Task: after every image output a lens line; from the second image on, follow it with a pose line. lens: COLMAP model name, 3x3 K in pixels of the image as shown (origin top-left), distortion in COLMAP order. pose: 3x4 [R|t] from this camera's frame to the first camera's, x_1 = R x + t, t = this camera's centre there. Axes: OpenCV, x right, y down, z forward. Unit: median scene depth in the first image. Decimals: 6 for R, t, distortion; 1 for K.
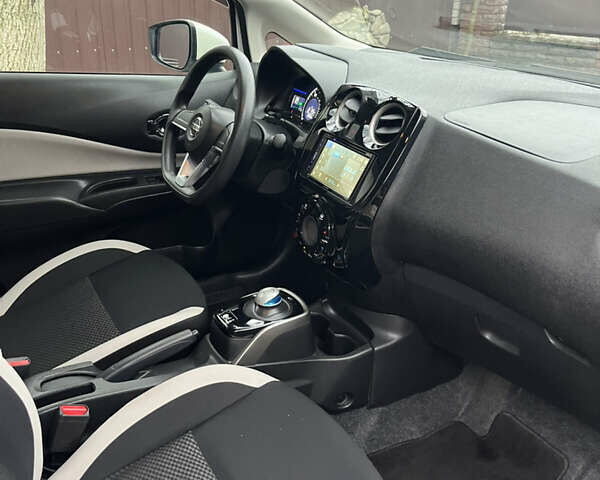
lens RADIAL K [[561.4, 0, 300.0], [0, 561.4, 240.0], [0, 0, 1]] dist [-0.007748, -0.012719]
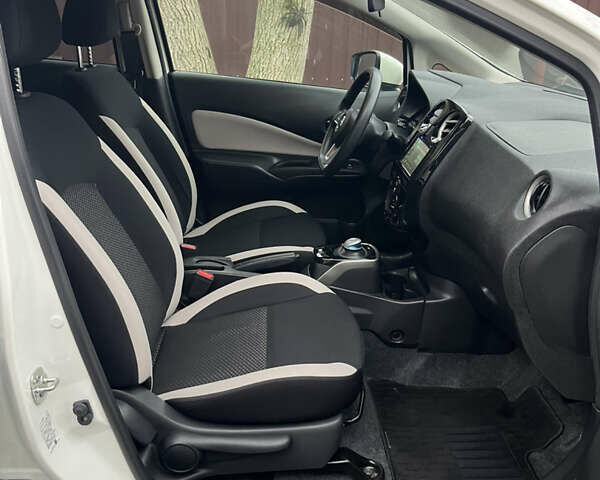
lens RADIAL K [[569.9, 0, 300.0], [0, 569.9, 240.0], [0, 0, 1]] dist [-0.138133, -0.002211]
pose [[0.884393, 0.174533, -0.432883, 0.396876], [-0.200727, 0.979530, -0.015155, 0.130388], [0.421377, 0.100294, 0.901323, -0.282218]]
